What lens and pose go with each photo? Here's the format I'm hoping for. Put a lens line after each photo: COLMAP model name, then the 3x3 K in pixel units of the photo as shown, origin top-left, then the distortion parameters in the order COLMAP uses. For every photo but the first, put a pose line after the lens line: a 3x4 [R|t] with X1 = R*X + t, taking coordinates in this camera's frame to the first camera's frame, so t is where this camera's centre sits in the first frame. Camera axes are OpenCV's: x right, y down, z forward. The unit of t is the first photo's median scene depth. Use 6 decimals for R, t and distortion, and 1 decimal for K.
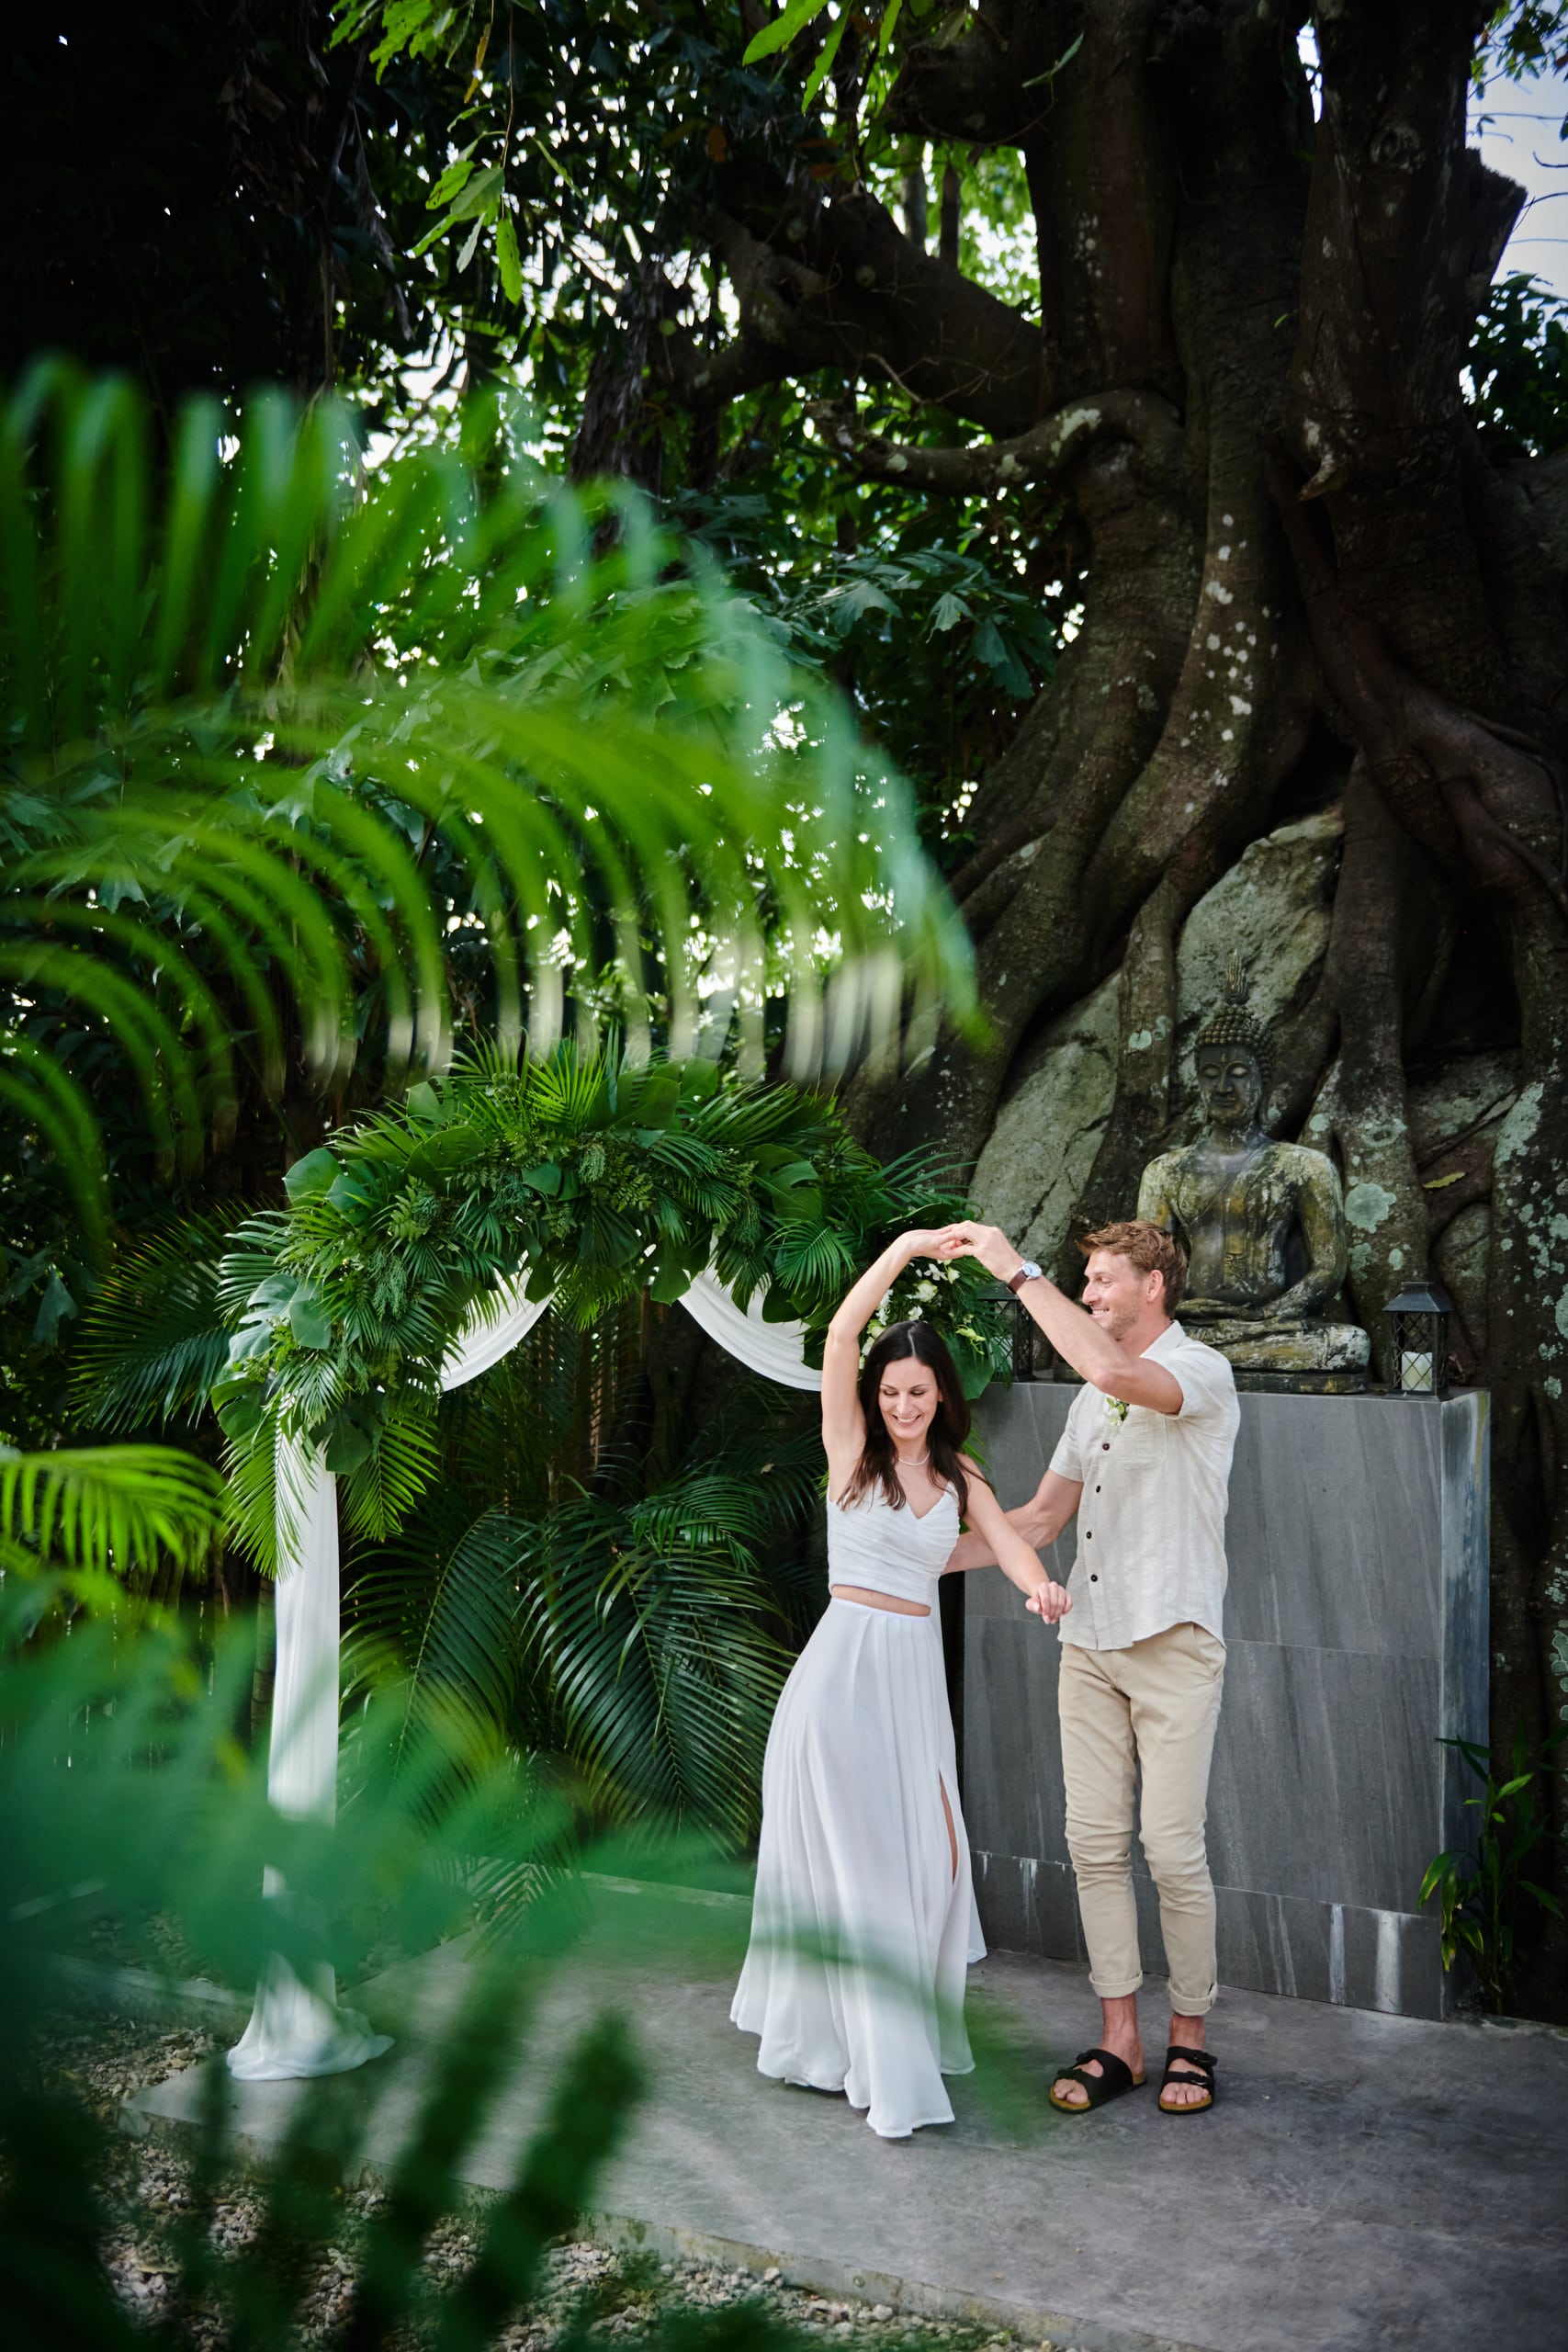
lens RADIAL K [[2483.8, 0, 782.9], [0, 2483.8, 1181.1], [0, 0, 1]] dist [0.039945, 0.012644]
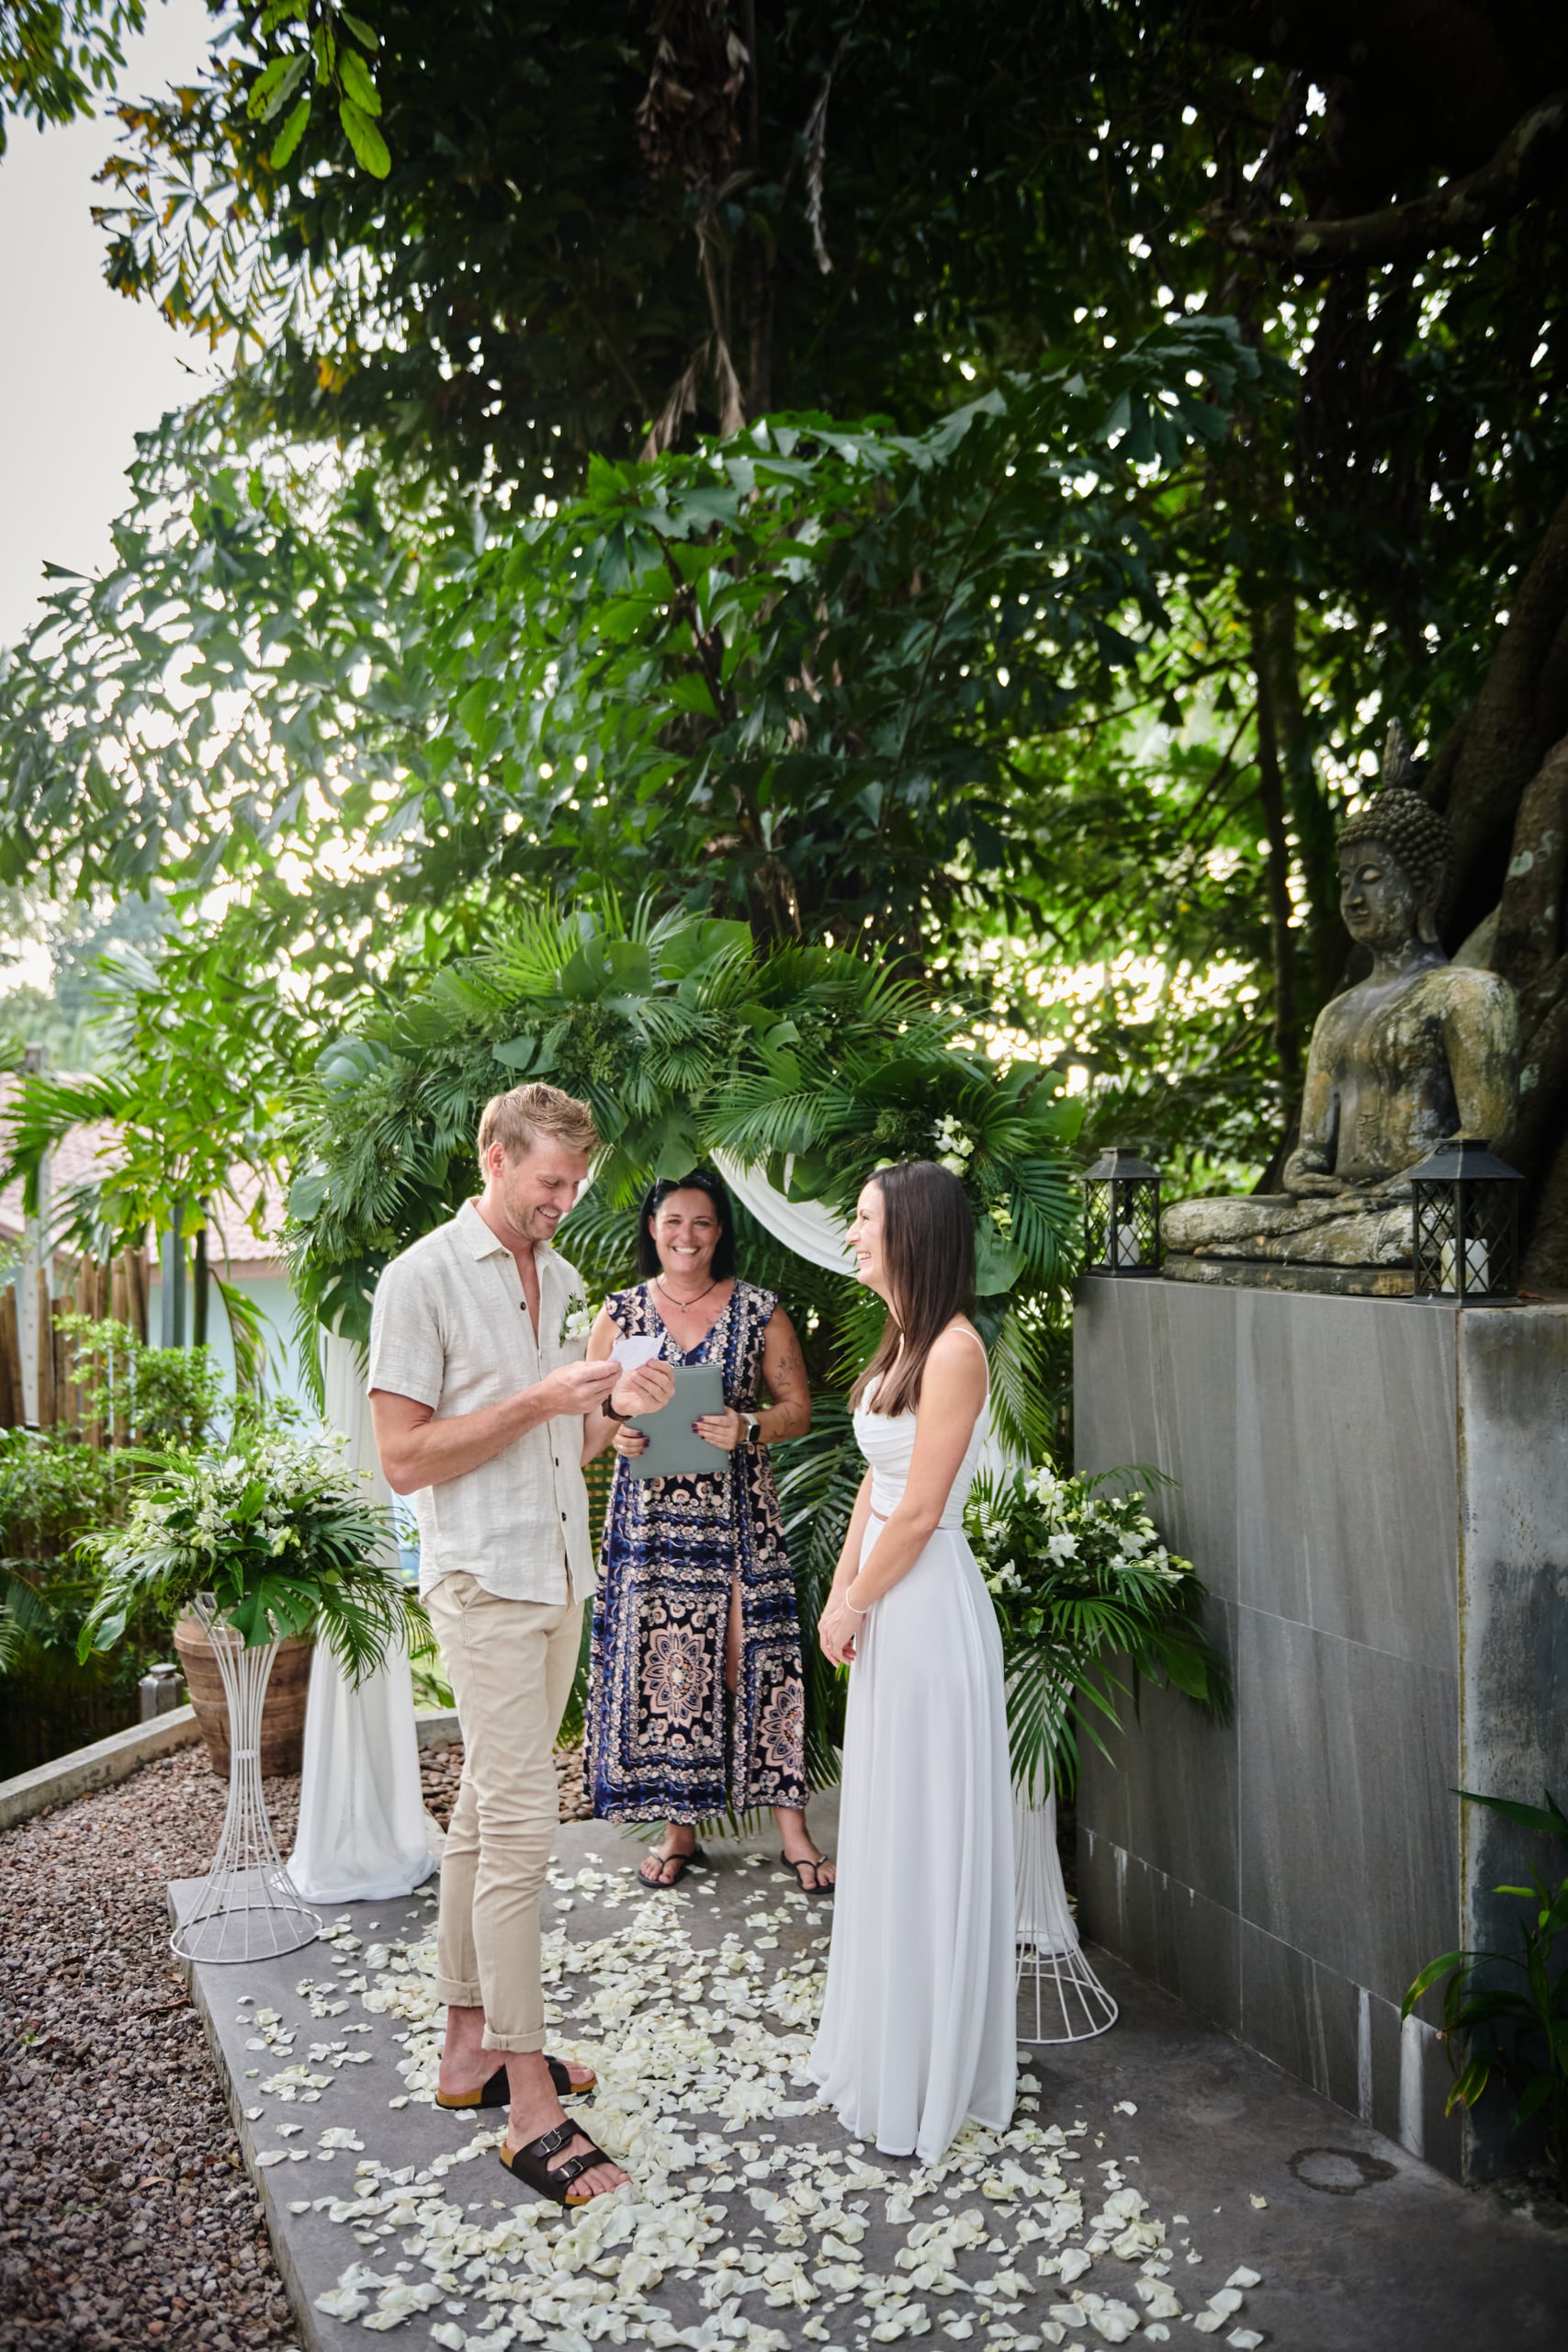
lens RADIAL K [[2028.8, 0, 730.2], [0, 2028.8, 1173.6], [0, 0, 1]] dist [-0.004757, -0.020298]
pose [[0.746943, -0.013279, -0.664756, 0.427123], [0.019165, 0.999815, 0.001562, 0.040477], [0.664612, -0.013907, 0.747059, 0.386503]]
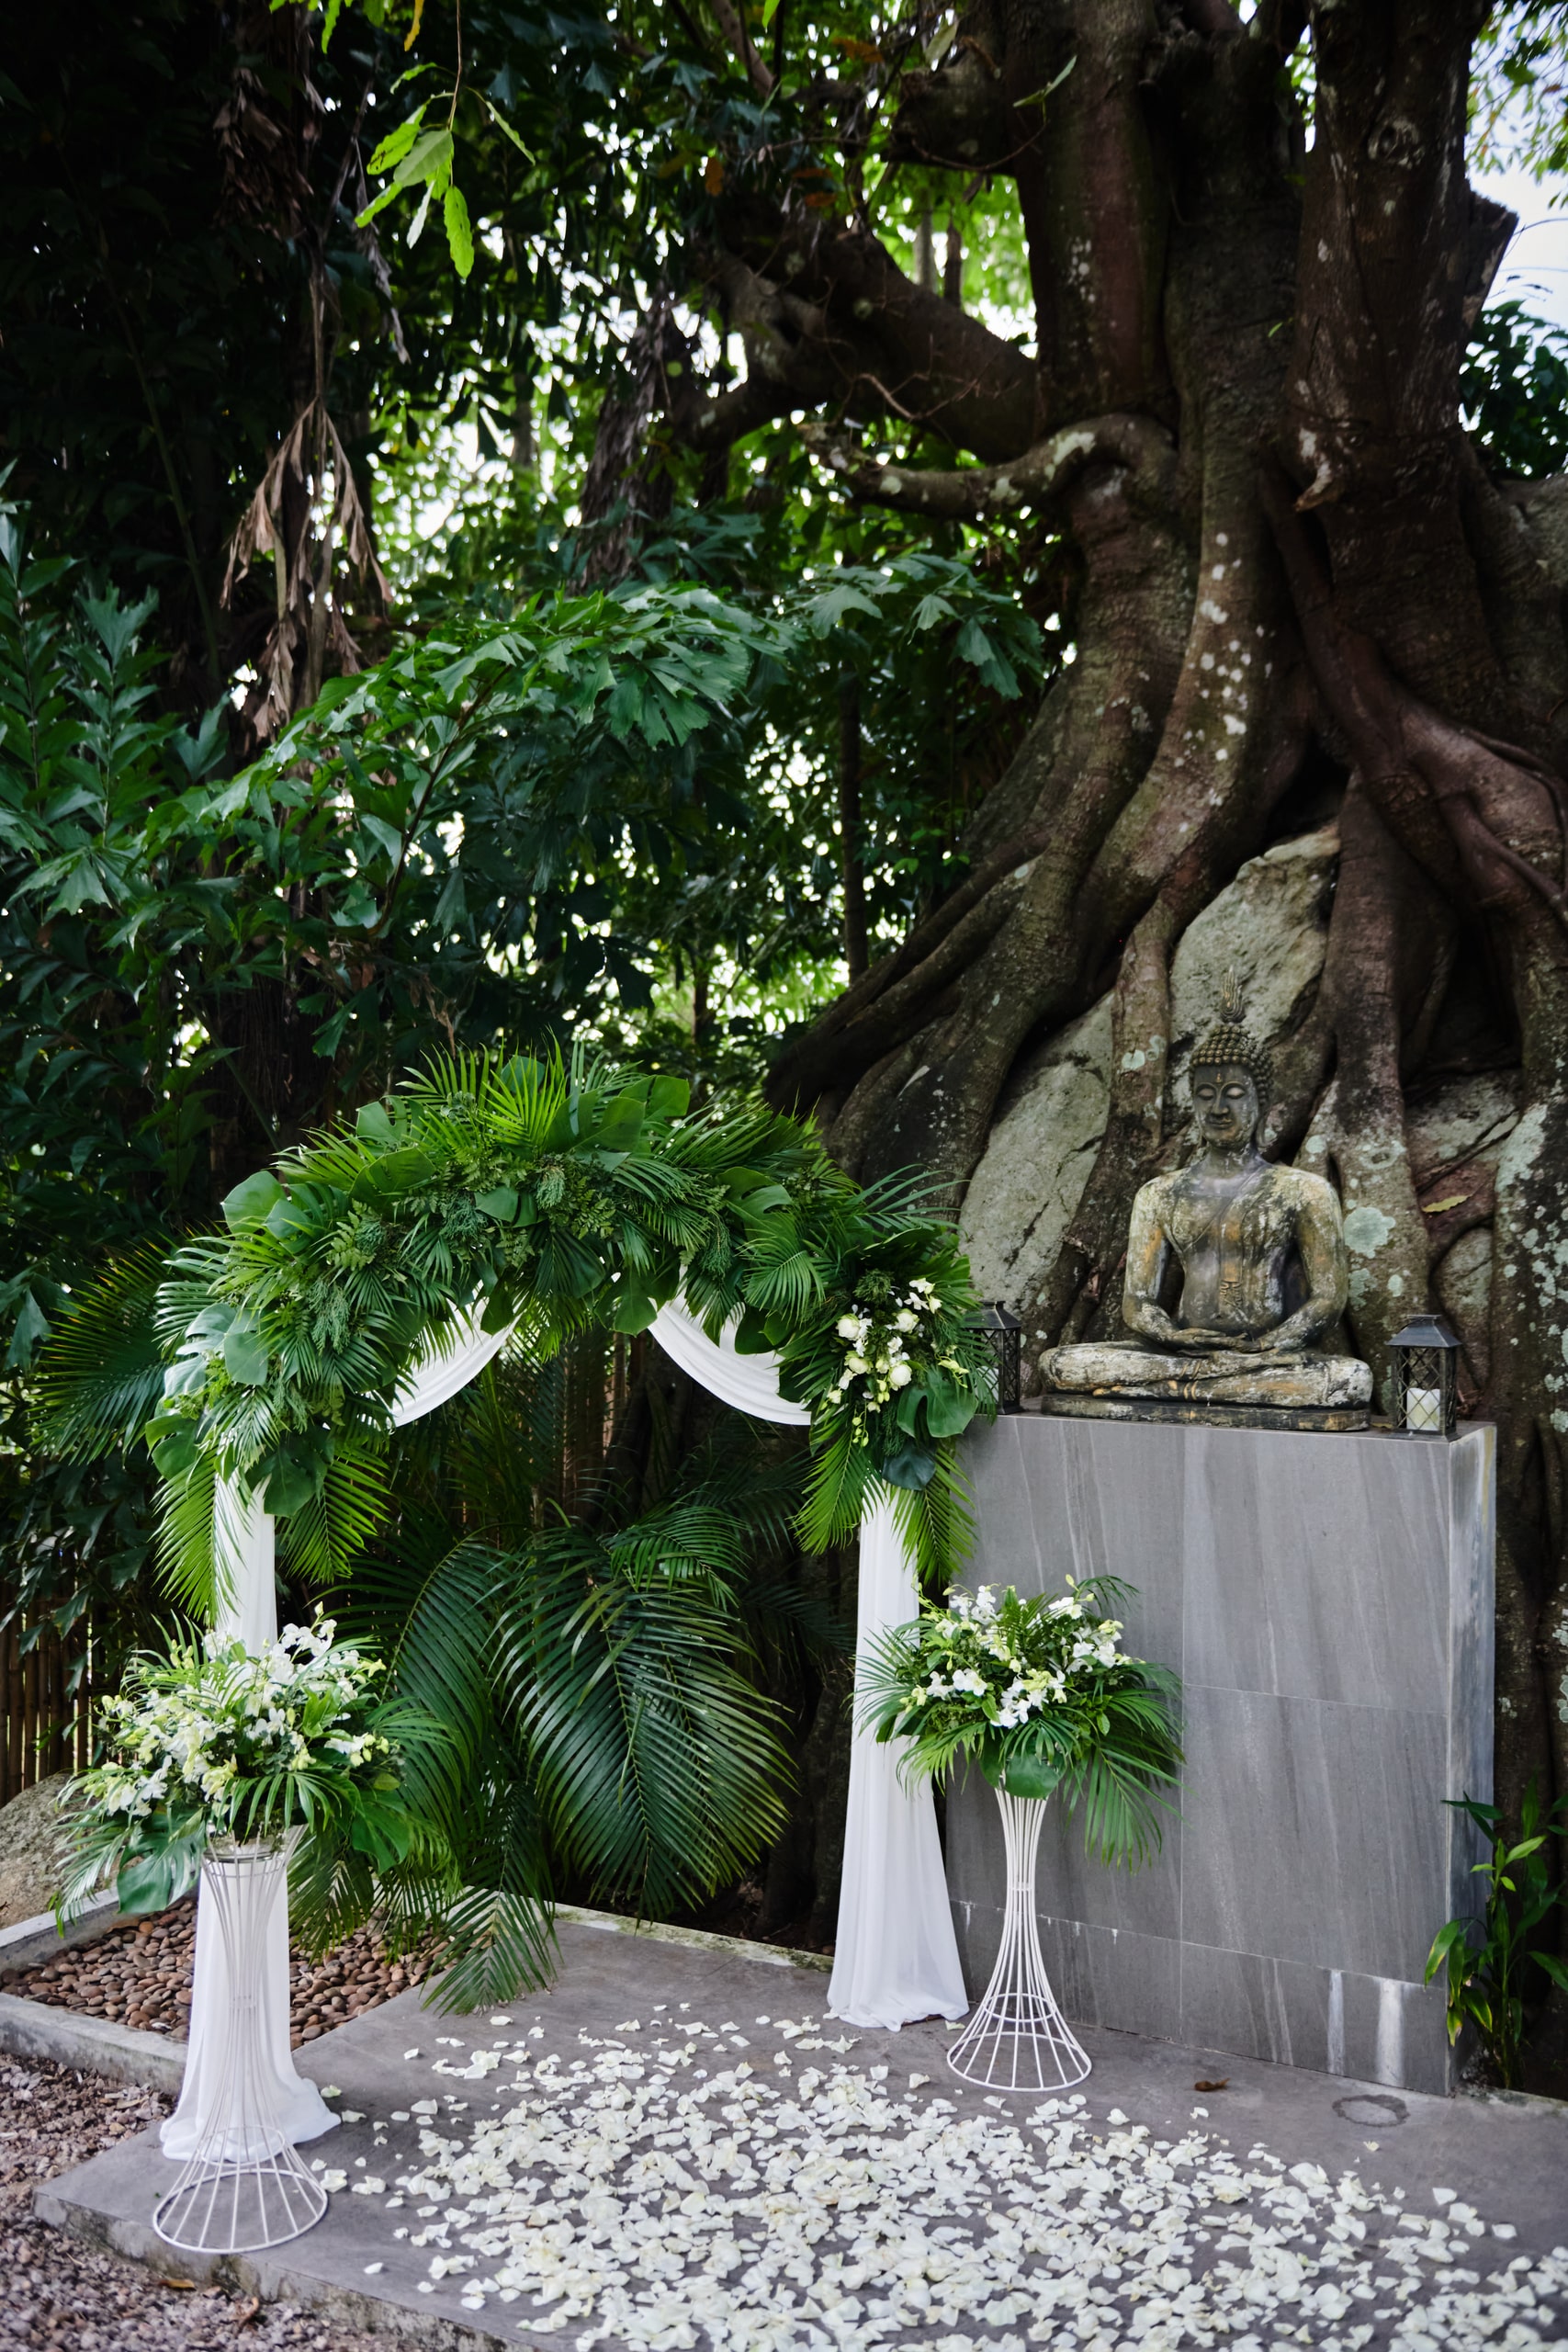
lens RADIAL K [[2171.3, 0, 781.1], [0, 2171.3, 1171.1], [0, 0, 1]] dist [0.003587, -0.010813]
pose [[0.999776, 0.002788, -0.020984, 0.024396], [-0.002935, 0.999971, -0.006983, -0.006762], [0.020964, 0.007043, 0.999755, 0.149566]]
